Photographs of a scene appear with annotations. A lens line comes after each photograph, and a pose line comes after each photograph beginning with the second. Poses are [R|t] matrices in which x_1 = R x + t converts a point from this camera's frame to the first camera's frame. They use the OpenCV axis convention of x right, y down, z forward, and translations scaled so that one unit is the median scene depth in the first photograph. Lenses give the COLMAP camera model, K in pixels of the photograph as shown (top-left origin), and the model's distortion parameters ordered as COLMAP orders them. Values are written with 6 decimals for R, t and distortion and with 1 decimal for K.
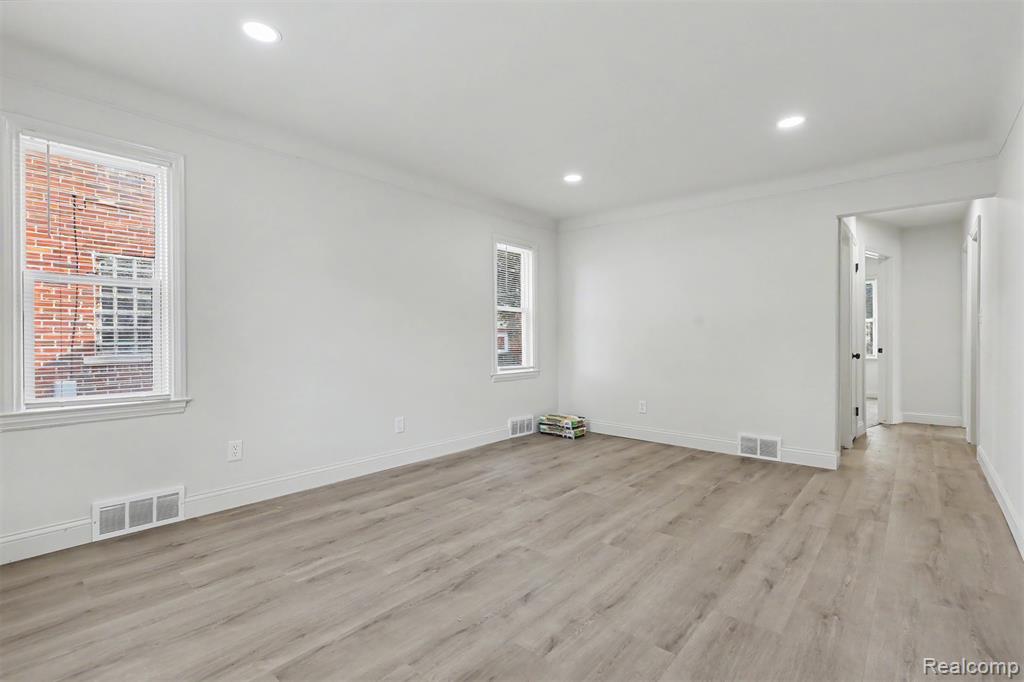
lens RADIAL K [[470.9, 0, 517.9], [0, 470.9, 338.8], [0, 0, 1]] dist [-0.003168, 0.001351]
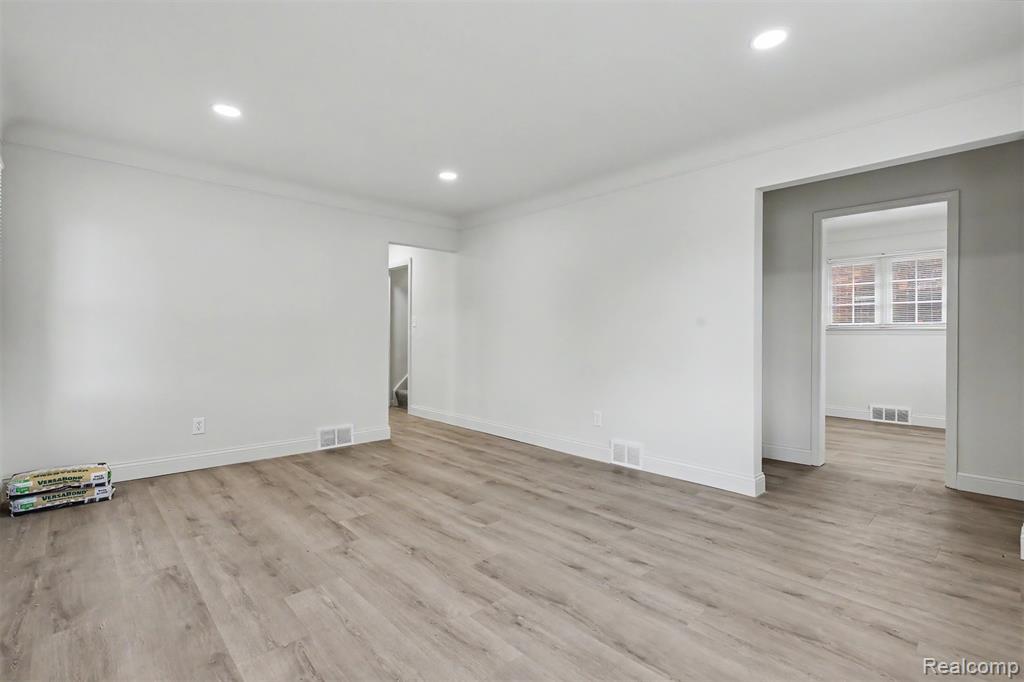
lens RADIAL K [[470.9, 0, 522.3], [0, 470.9, 336.8], [0, 0, 1]] dist [-0.003168, 0.001351]
pose [[0.095068, -0.001398, 0.995470, -0.778626], [-0.000906, 0.999998, 0.001491, -0.000963], [-0.995470, -0.001044, 0.095067, 0.717359]]
